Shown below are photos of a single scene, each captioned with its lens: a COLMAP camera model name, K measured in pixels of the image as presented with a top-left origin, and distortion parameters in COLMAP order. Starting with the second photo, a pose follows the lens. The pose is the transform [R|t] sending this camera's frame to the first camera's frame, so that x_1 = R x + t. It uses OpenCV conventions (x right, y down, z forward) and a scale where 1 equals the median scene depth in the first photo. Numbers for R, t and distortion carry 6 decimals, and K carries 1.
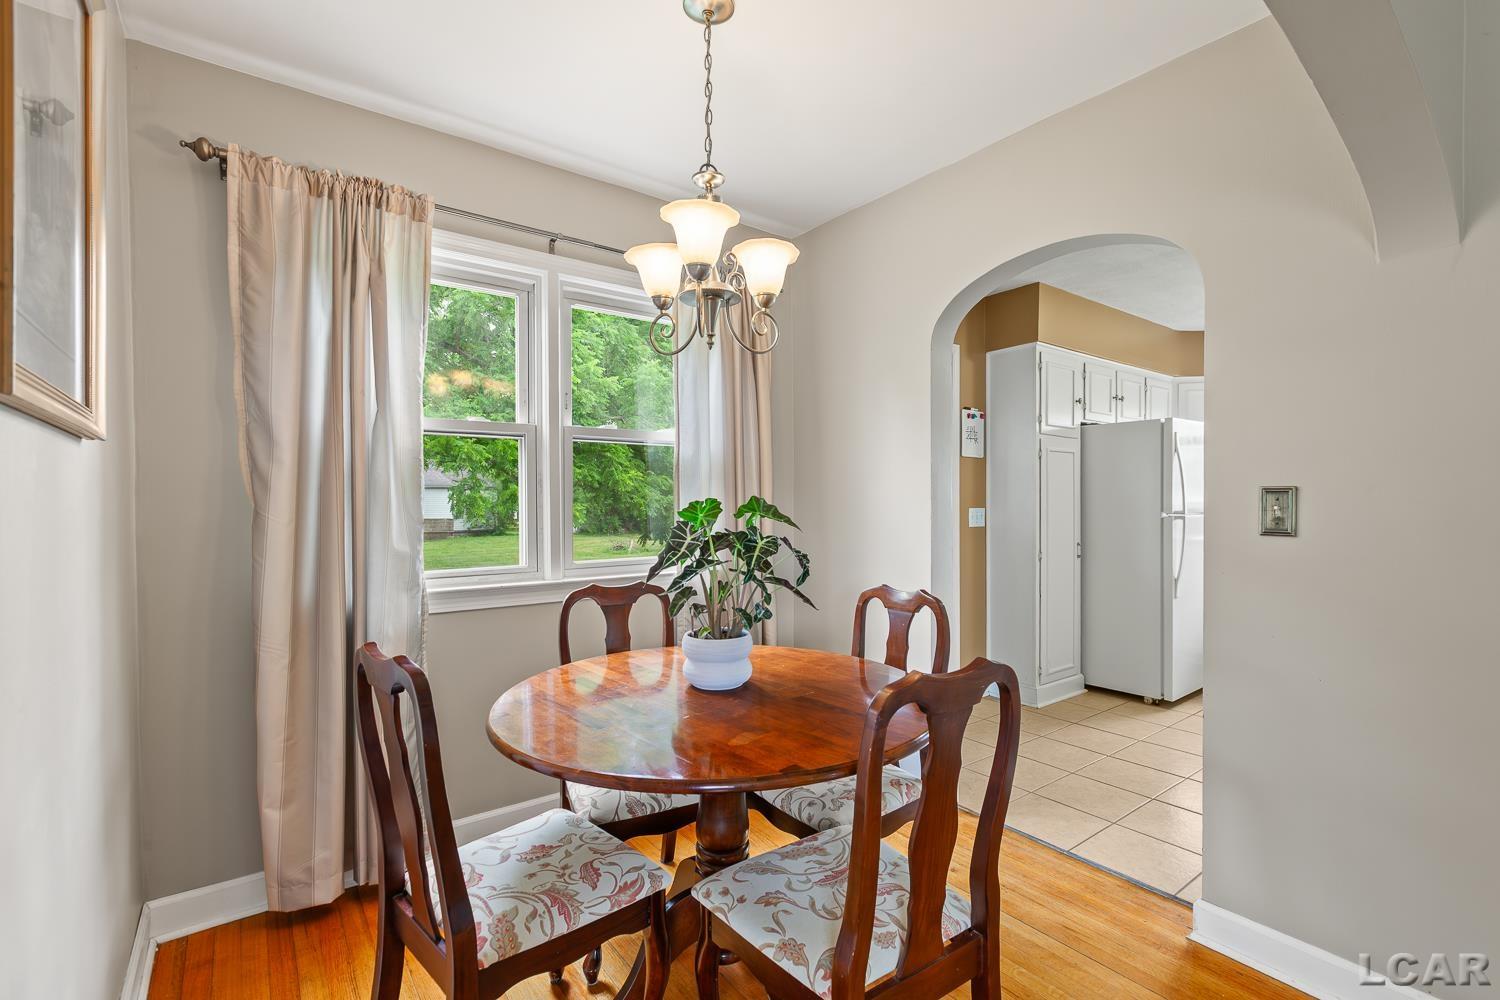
lens RADIAL K [[680.1, 0, 750.0], [0, 680.1, 506.7], [0, 0, 1]] dist [0.001056, -0.000004]
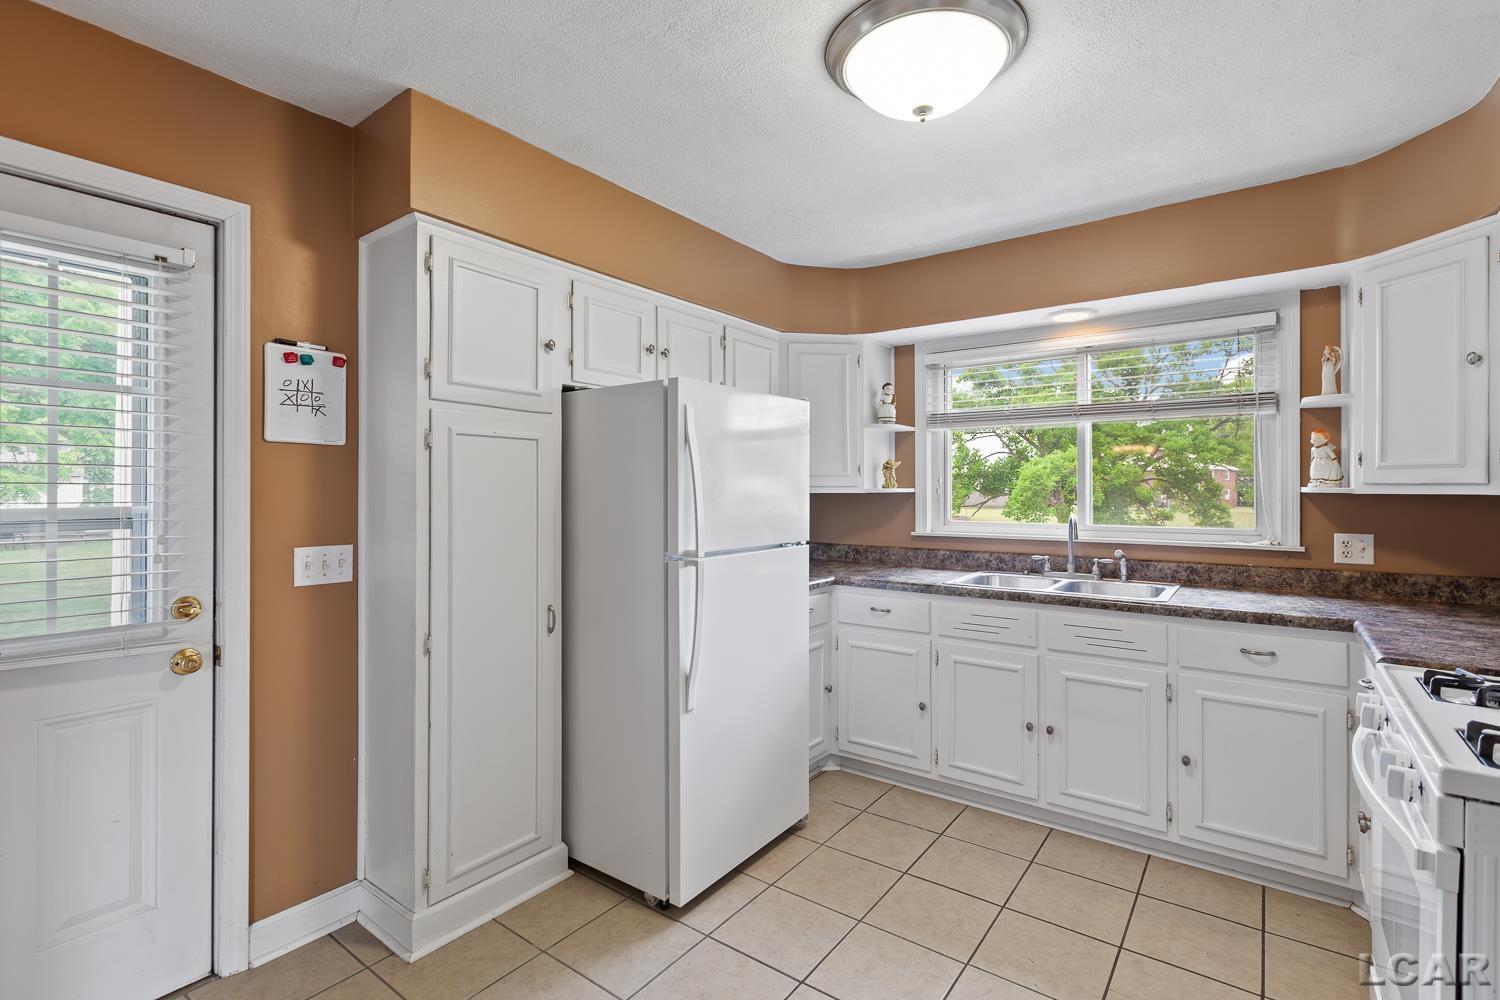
lens RADIAL K [[703.2, 0, 747.1], [0, 703.2, 488.6], [0, 0, 1]] dist [-0.000675, -0.000311]
pose [[0.960862, 0.004082, 0.276999, 0.493734], [0.000643, 0.999856, -0.016965, -0.031649], [-0.277028, 0.016479, 0.960720, 0.429226]]
